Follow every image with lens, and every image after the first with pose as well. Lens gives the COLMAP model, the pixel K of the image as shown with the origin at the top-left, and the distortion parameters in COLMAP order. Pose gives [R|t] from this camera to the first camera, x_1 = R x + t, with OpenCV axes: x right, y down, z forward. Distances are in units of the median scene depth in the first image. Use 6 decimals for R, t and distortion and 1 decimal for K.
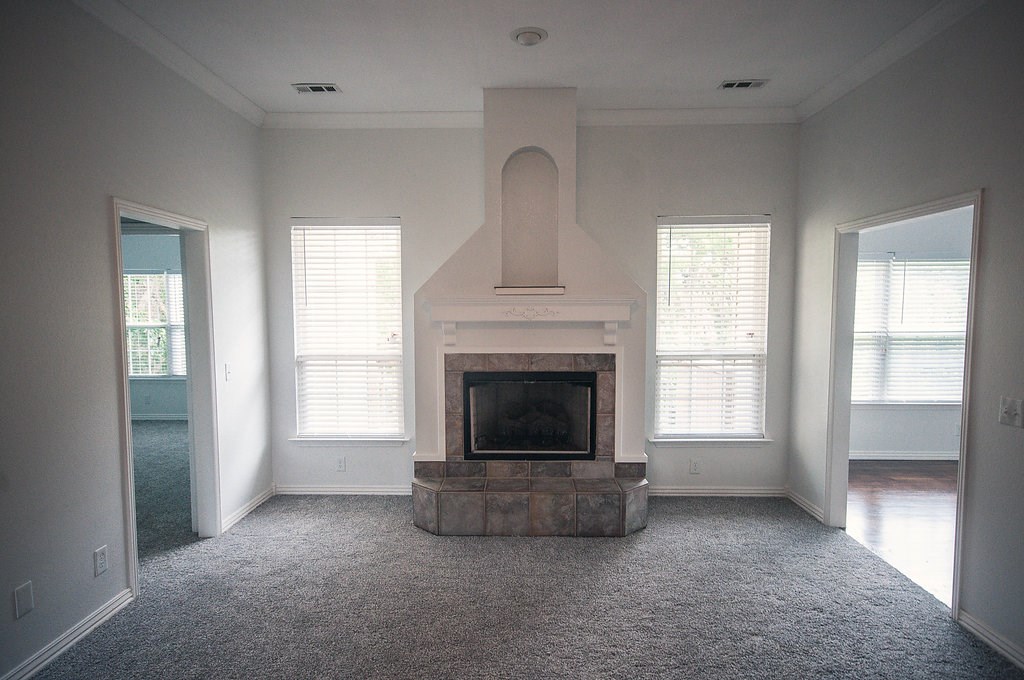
lens RADIAL K [[590.5, 0, 509.7], [0, 590.5, 355.9], [0, 0, 1]] dist [0.010749, 0.001583]
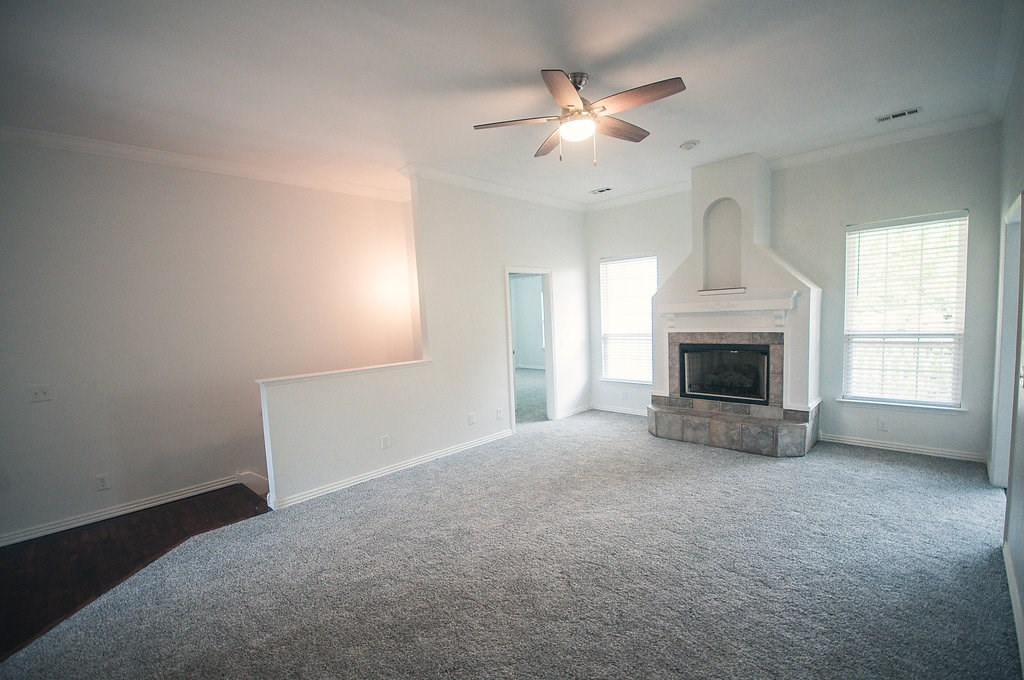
lens RADIAL K [[446.6, 0, 518.5], [0, 446.6, 355.3], [0, 0, 1]] dist [0.000739, 0.000106]
pose [[0.741482, 0.034133, -0.670105, 0.426377], [-0.011316, 0.999199, 0.038374, 0.017679], [0.670878, -0.020871, 0.741274, -0.226781]]
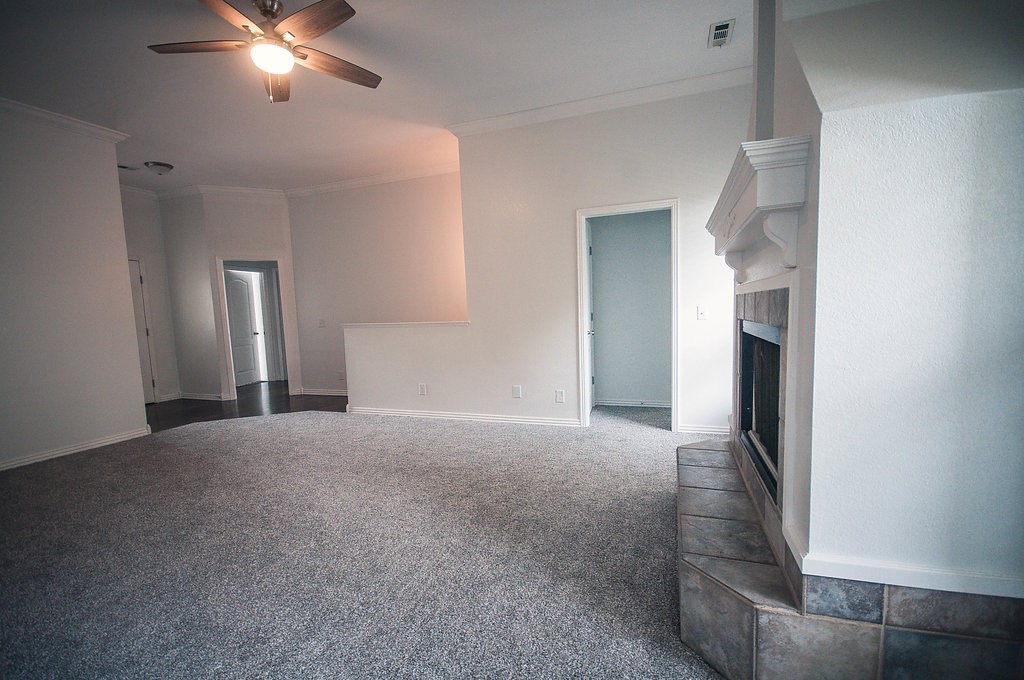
lens RADIAL K [[451.3, 0, 512.0], [0, 451.3, 353.0], [0, 0, 1]] dist [-0.000333, 0.000132]
pose [[-0.325362, 0.107258, -0.939487, 0.558587], [-0.029870, 0.991884, 0.123585, 0.007158], [0.945118, 0.068272, -0.319518, 0.914808]]
